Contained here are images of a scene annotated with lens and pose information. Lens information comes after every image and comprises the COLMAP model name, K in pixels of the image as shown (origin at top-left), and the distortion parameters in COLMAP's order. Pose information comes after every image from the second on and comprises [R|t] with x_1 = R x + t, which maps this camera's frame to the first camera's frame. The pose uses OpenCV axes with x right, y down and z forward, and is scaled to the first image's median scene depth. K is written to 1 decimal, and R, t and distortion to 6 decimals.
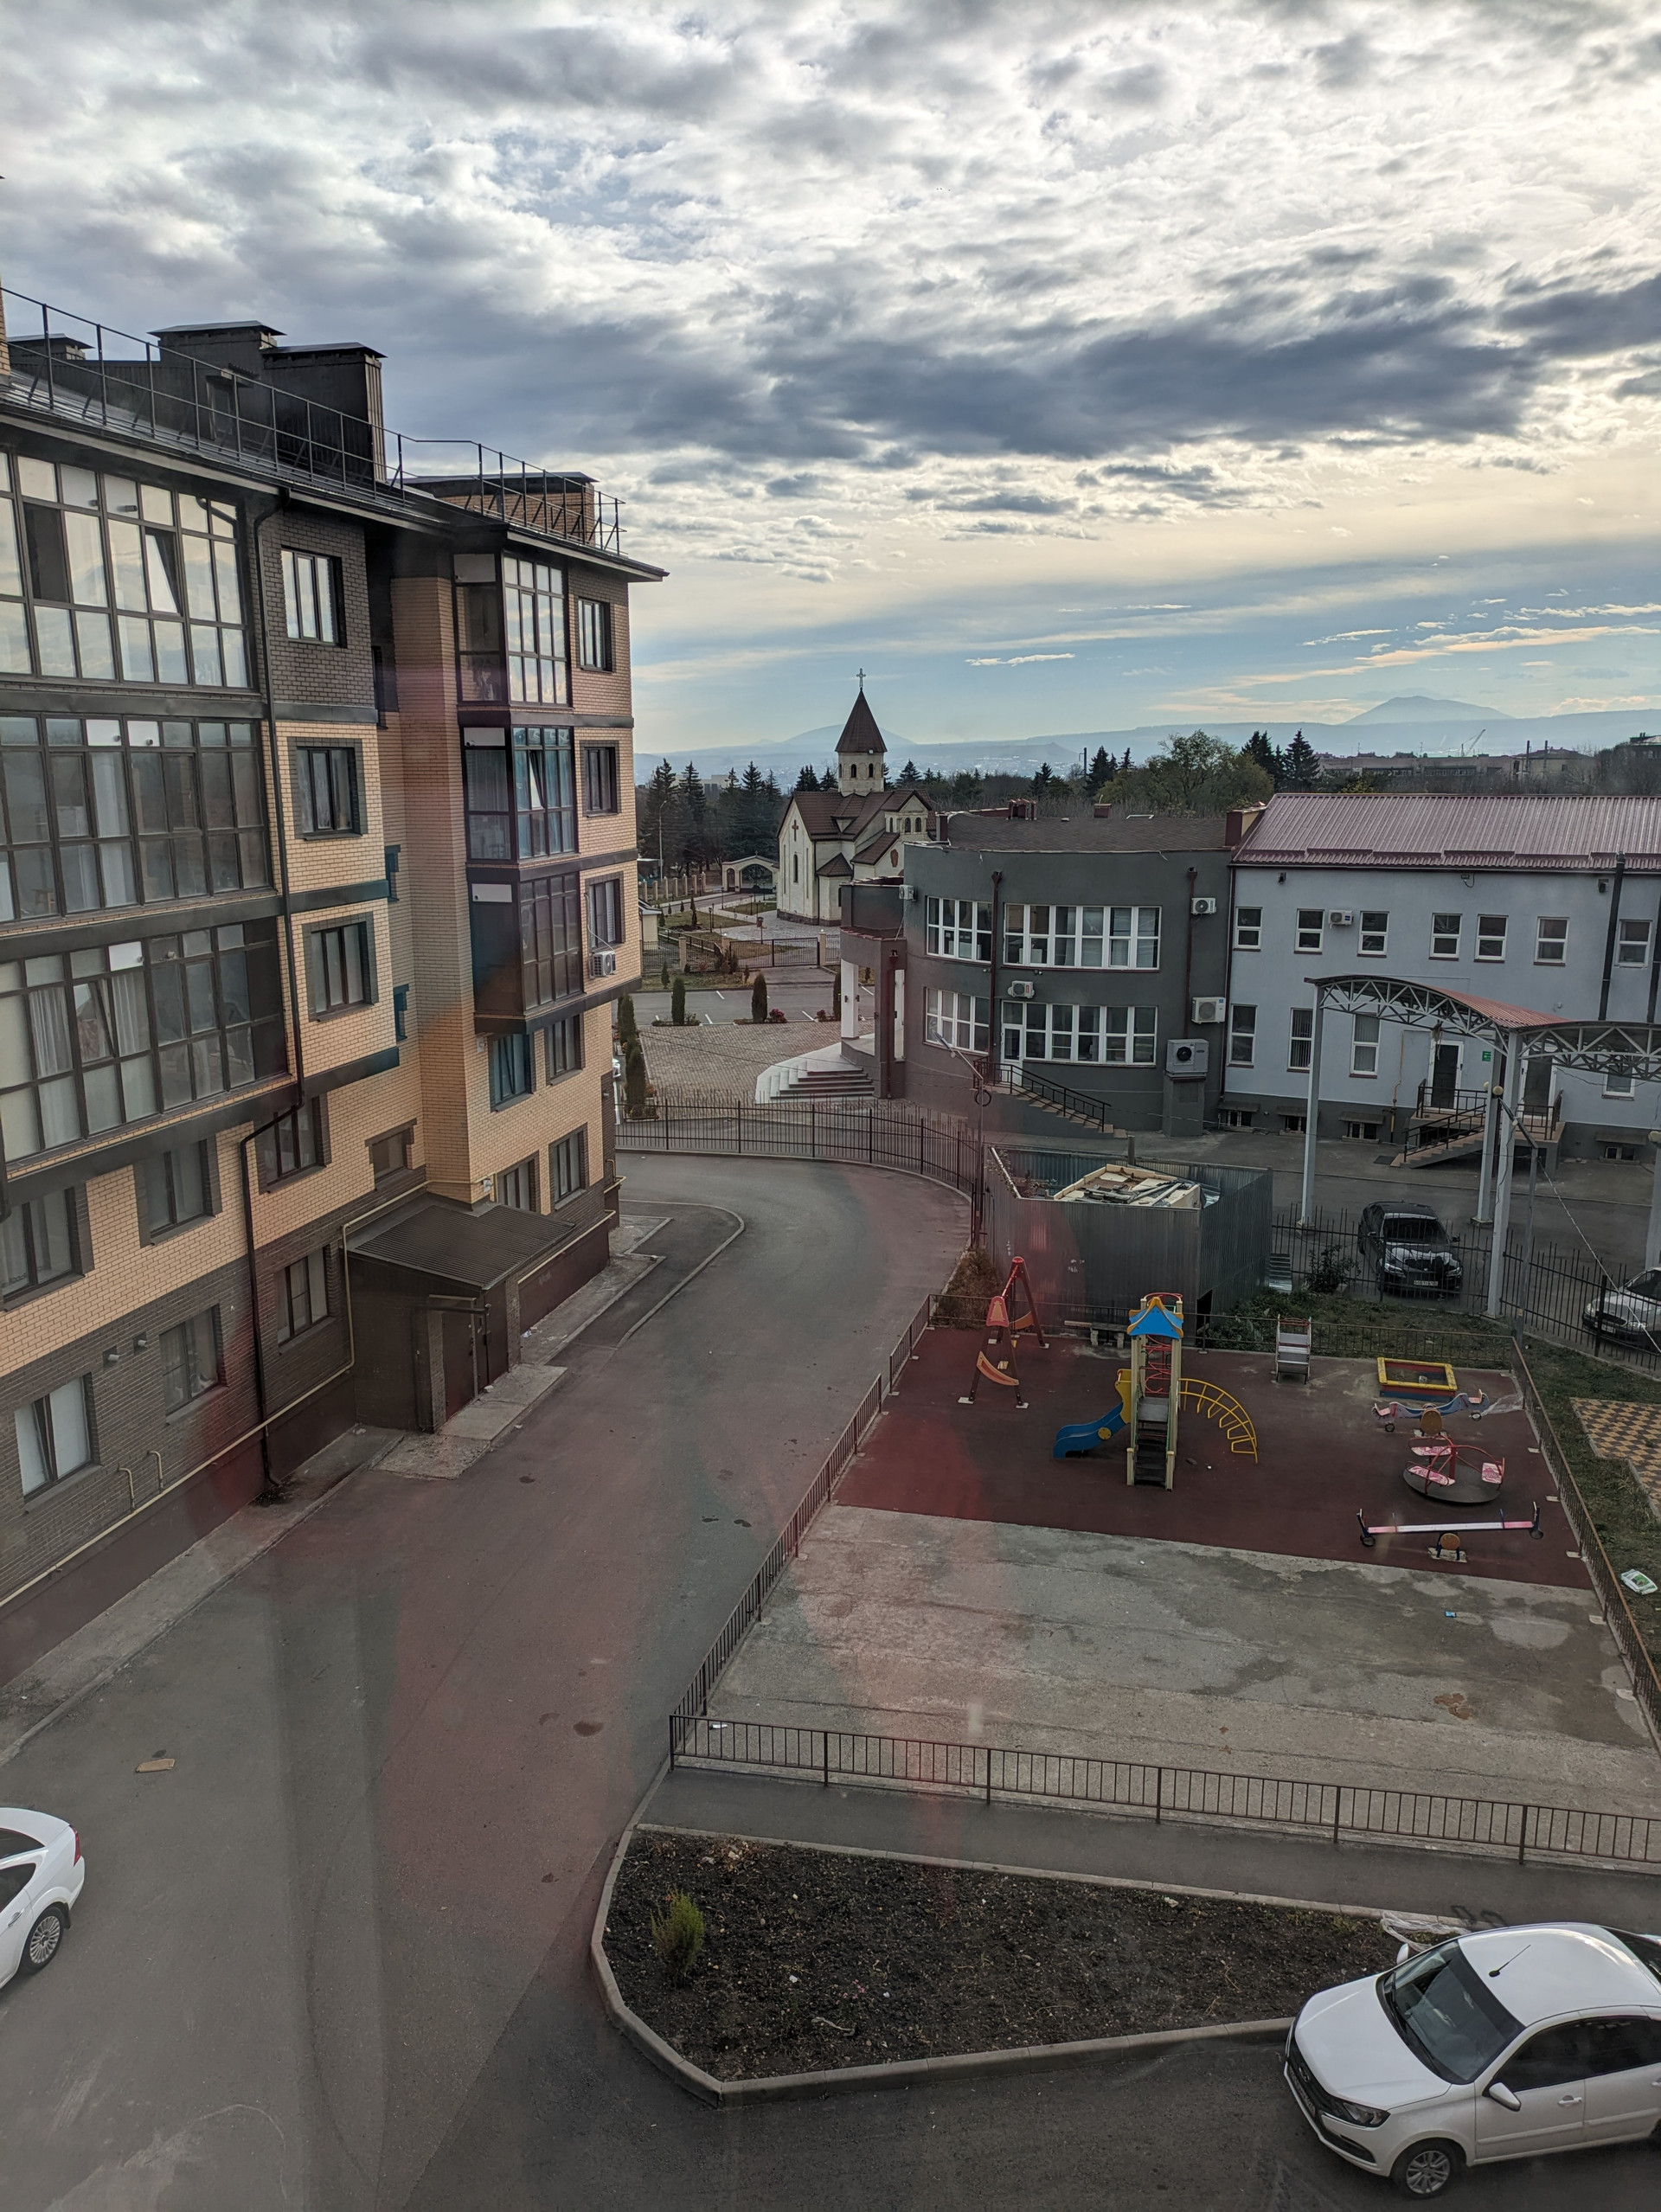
lens RADIAL K [[1620.1, 0, 833.9], [0, 1620.1, 1100.7], [0, 0, 1]] dist [0.060582, -0.039421]
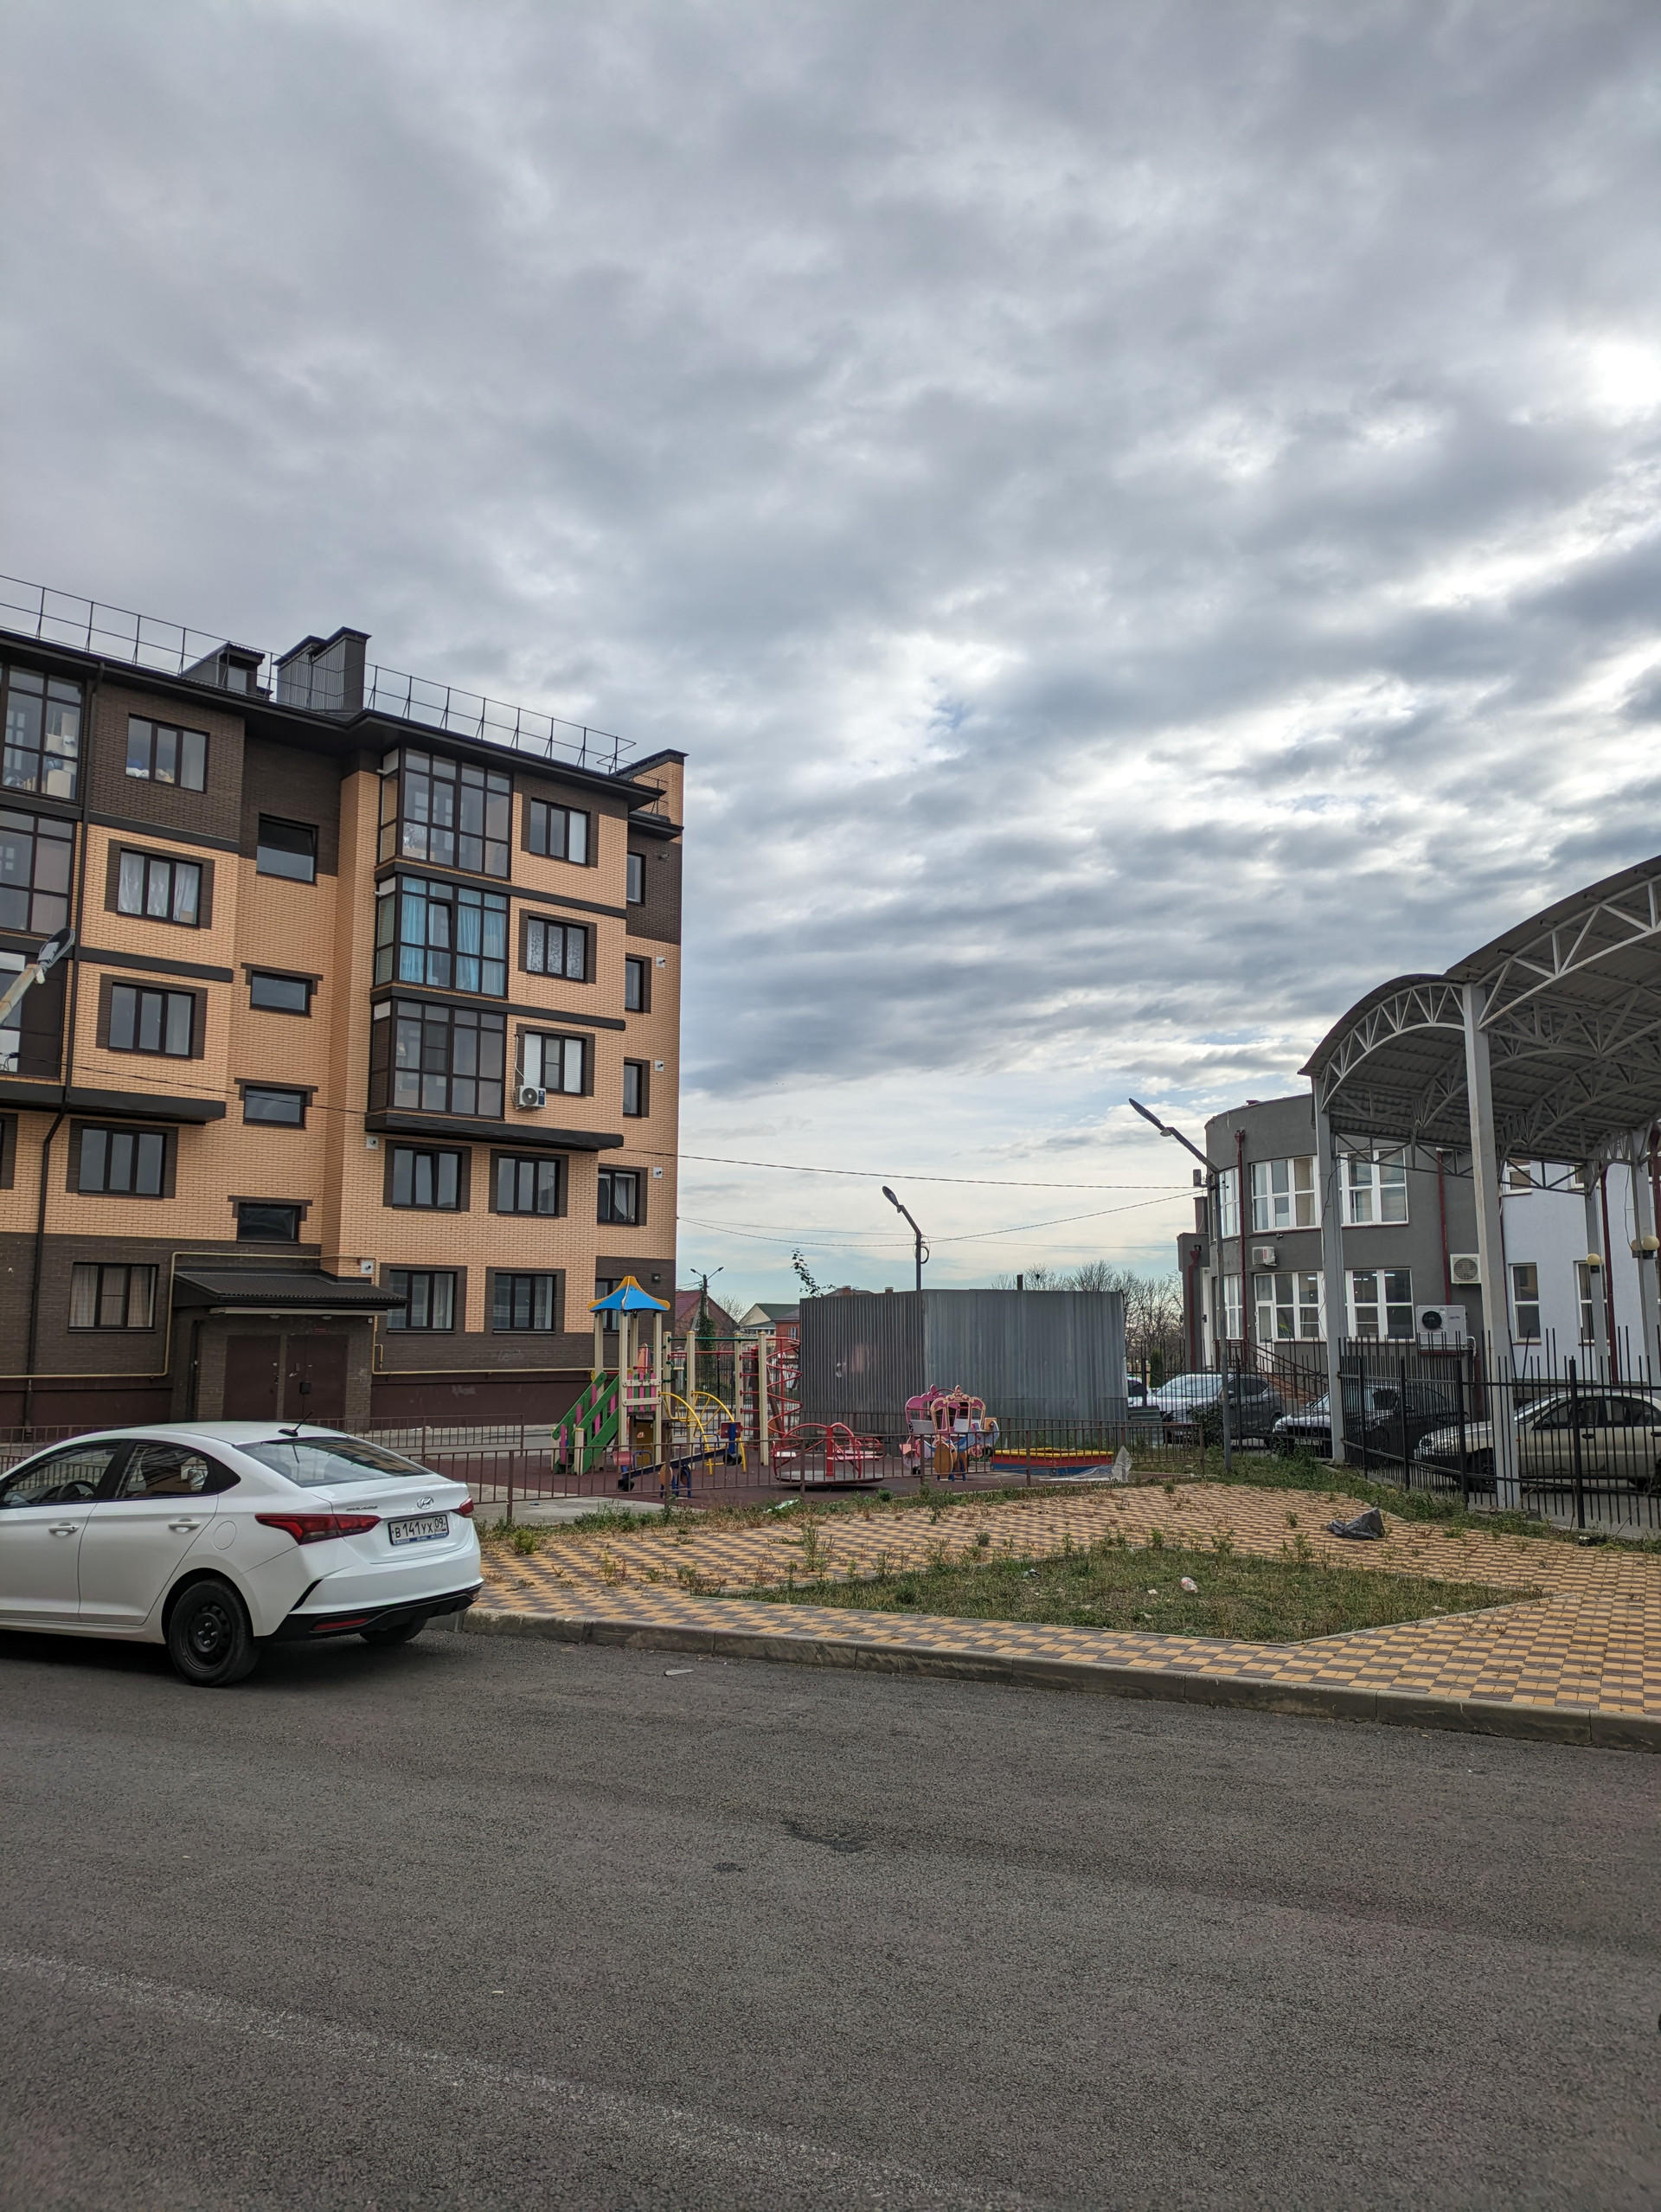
lens RADIAL K [[1620.1, 0, 829.1], [0, 1620.1, 1115.5], [0, 0, 1]] dist [0.060582, -0.039421]
pose [[0.809894, -0.078944, -0.581240, 0.450565], [-0.130666, 0.941723, -0.309973, 0.164967], [0.571838, 0.326994, 0.752381, 0.188146]]
